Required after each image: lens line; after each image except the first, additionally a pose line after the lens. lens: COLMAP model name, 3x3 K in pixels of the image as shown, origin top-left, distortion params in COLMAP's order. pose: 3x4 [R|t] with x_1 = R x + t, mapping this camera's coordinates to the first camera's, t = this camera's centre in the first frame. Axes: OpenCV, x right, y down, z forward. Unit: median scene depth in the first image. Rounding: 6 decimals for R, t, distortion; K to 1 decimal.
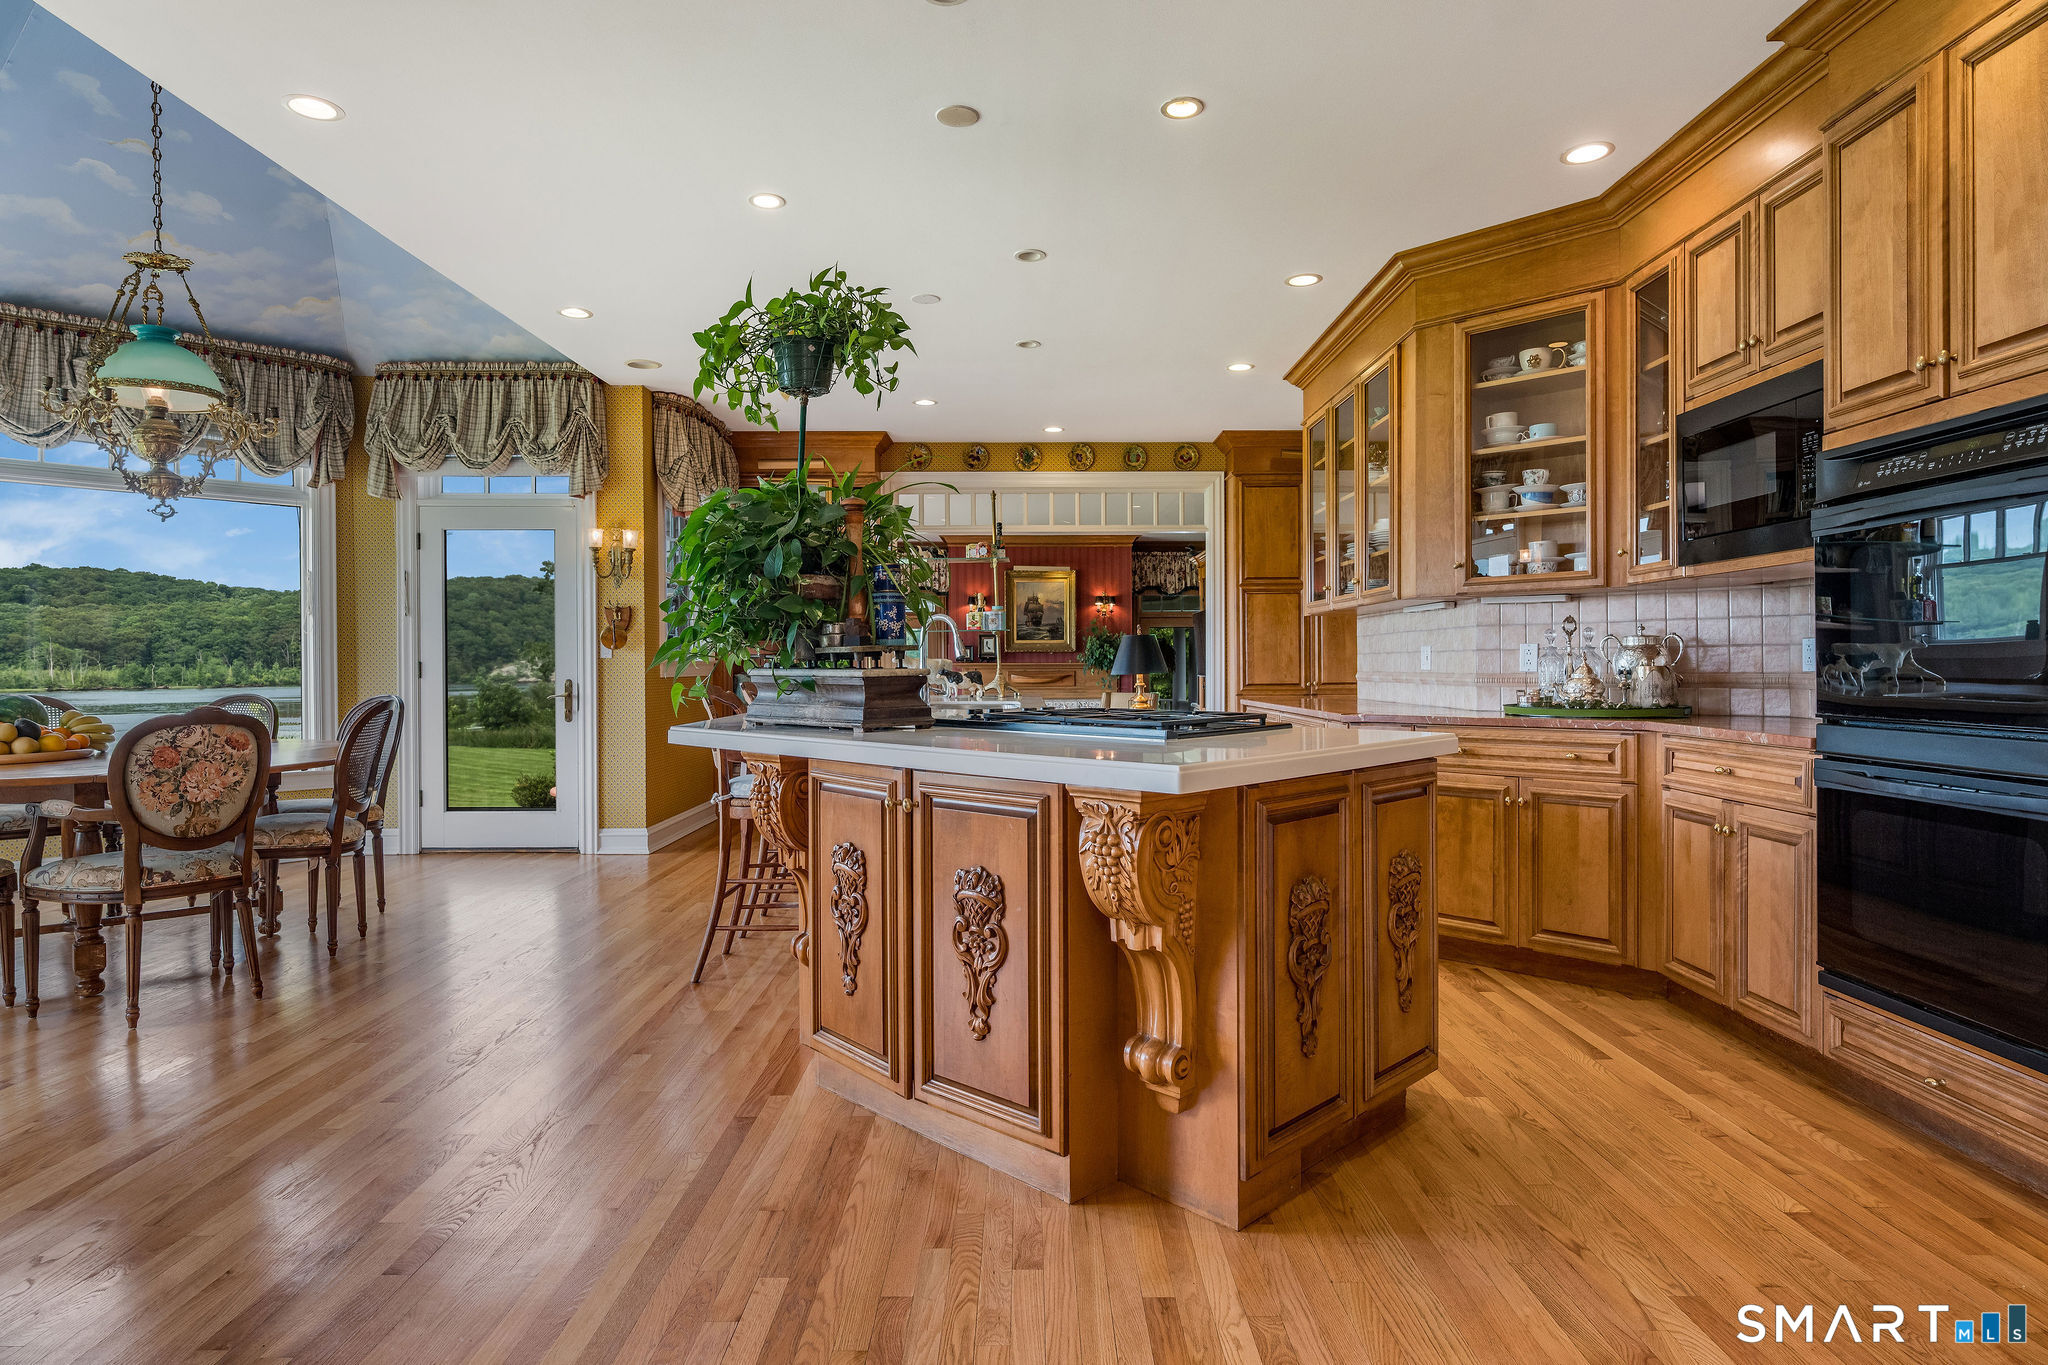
lens RADIAL K [[1103.5, 0, 1025.8], [0, 1103.5, 679.1], [0, 0, 1]] dist [-0.000109, -0.002186]
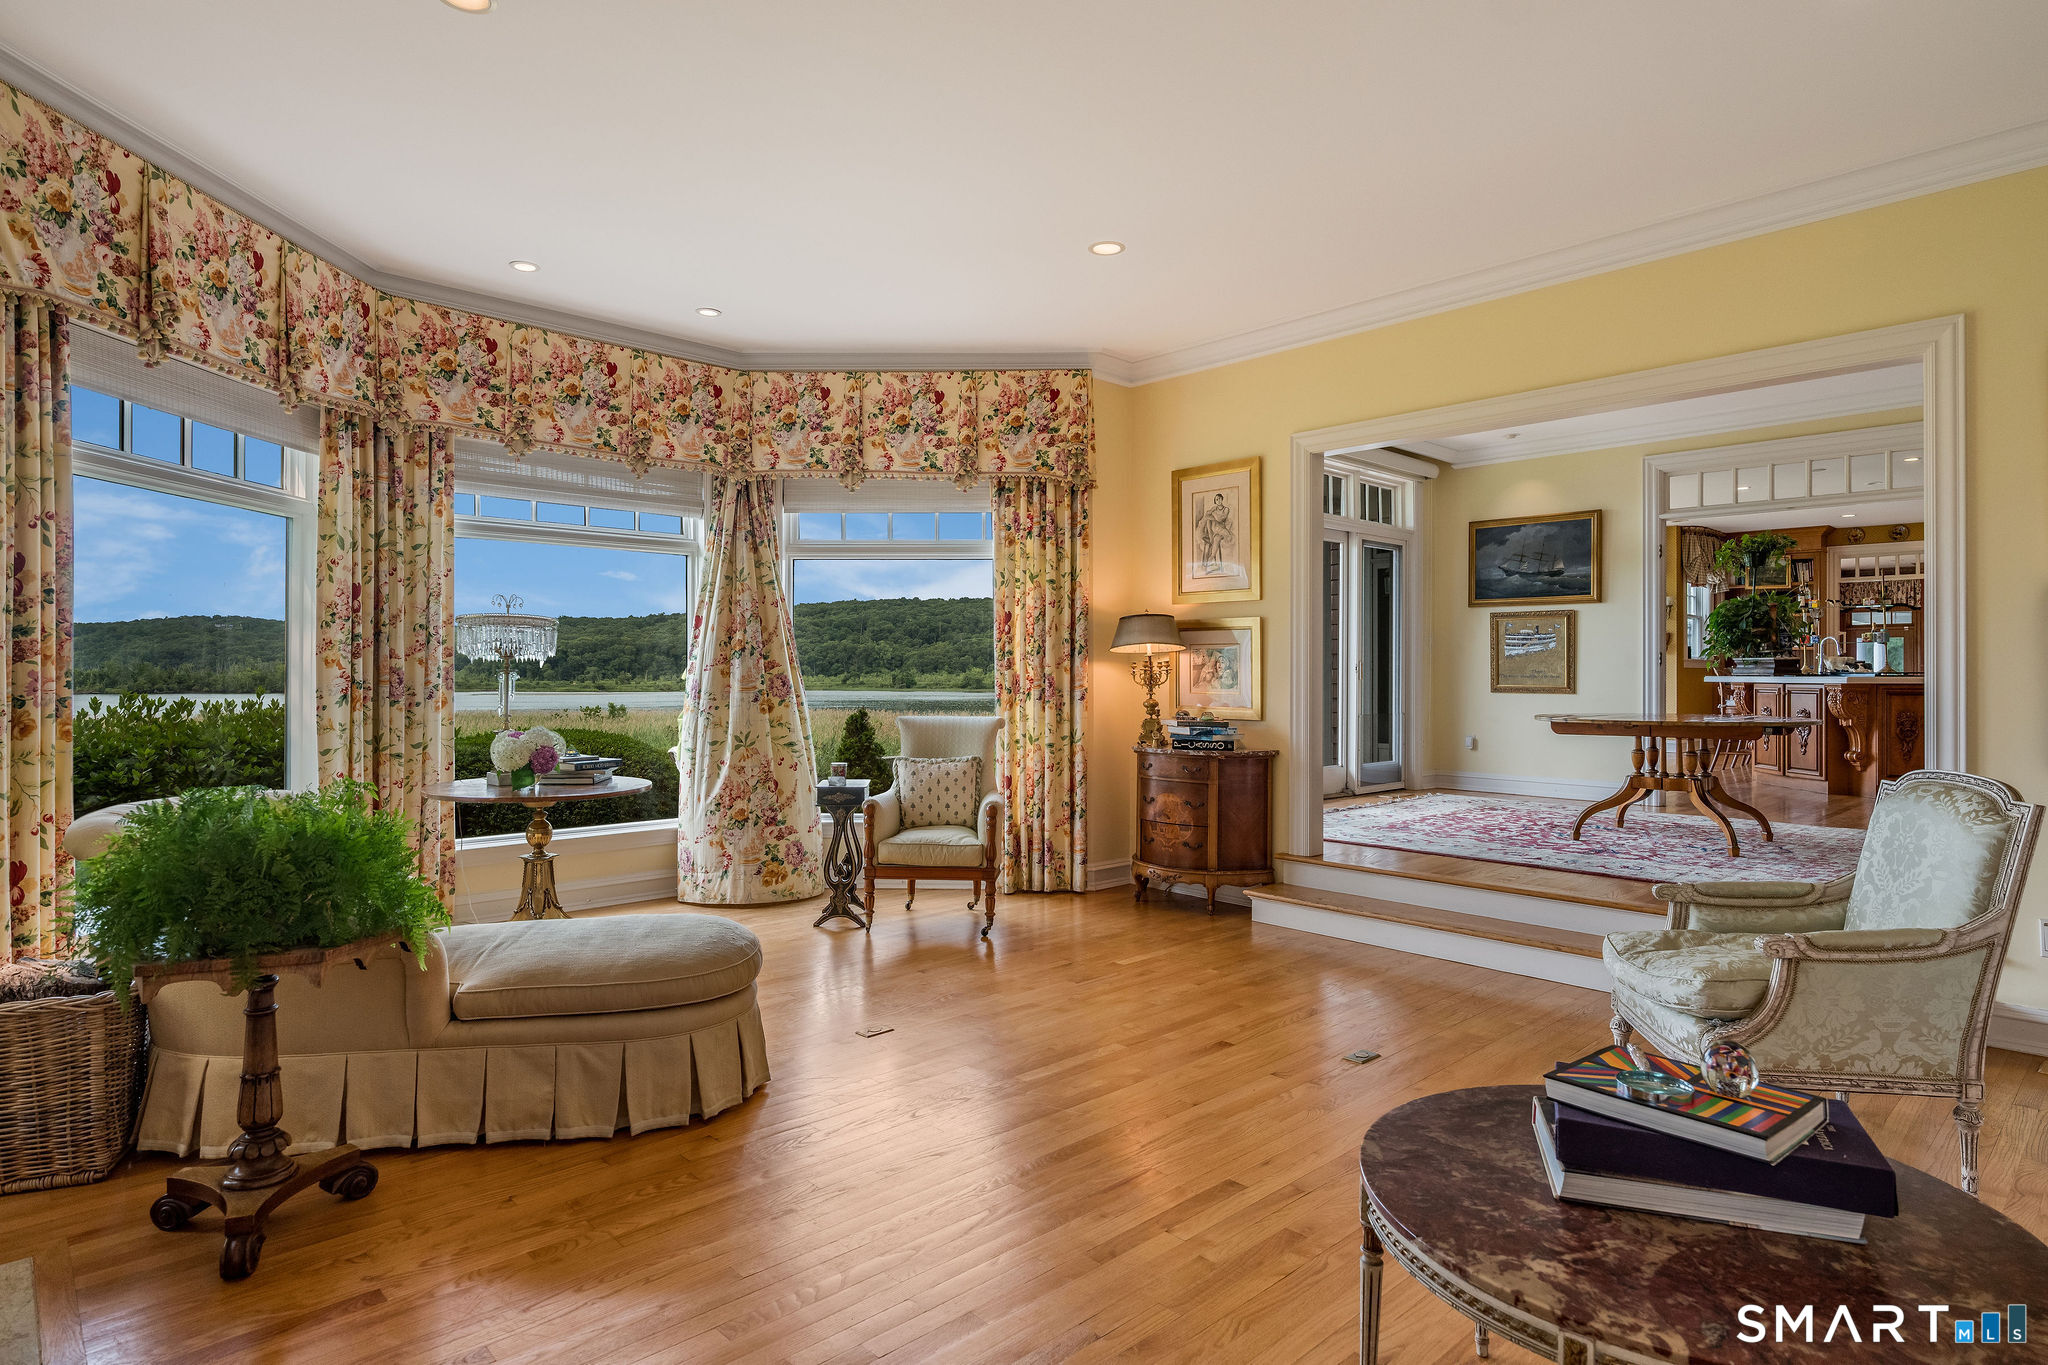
lens RADIAL K [[1103.5, 0, 1025.8], [0, 1103.5, 679.1], [0, 0, 1]] dist [-0.000109, -0.002186]
pose [[0.681403, 0.007095, -0.731874, 0.698209], [-0.011745, 0.999930, -0.001241, 0.081651], [0.731814, 0.009442, 0.681438, -2.707227]]
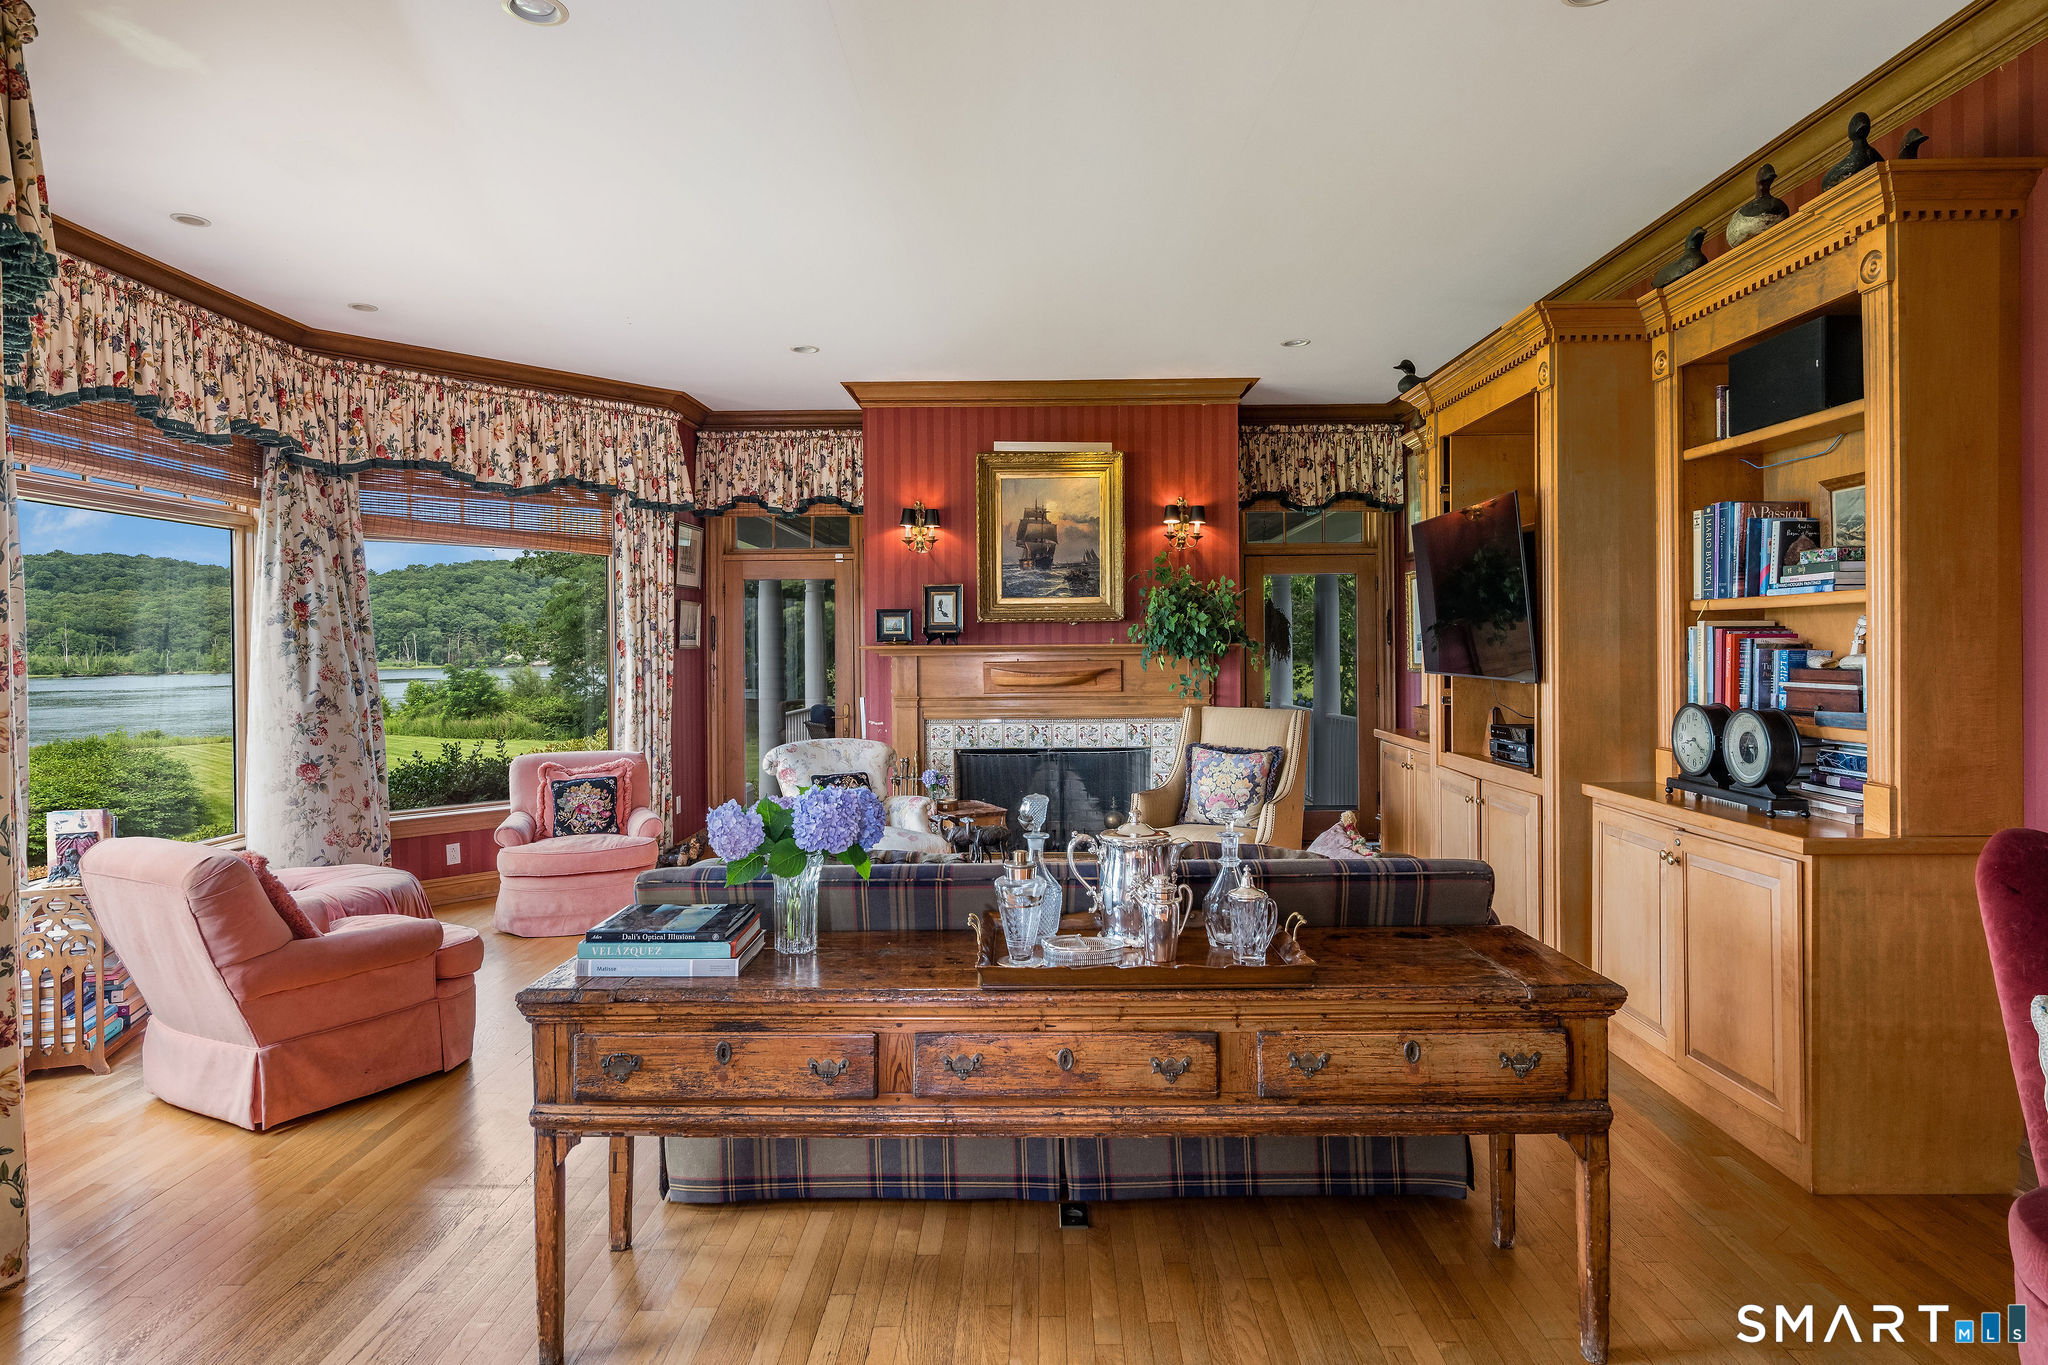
lens RADIAL K [[1103.5, 0, 1025.8], [0, 1103.5, 679.1], [0, 0, 1]] dist [-0.000109, -0.002186]
pose [[0.999867, -0.004317, -0.015724, 0.009590], [0.004585, 0.999844, 0.017057, -0.007635], [0.015648, -0.017127, 0.999731, 0.507980]]
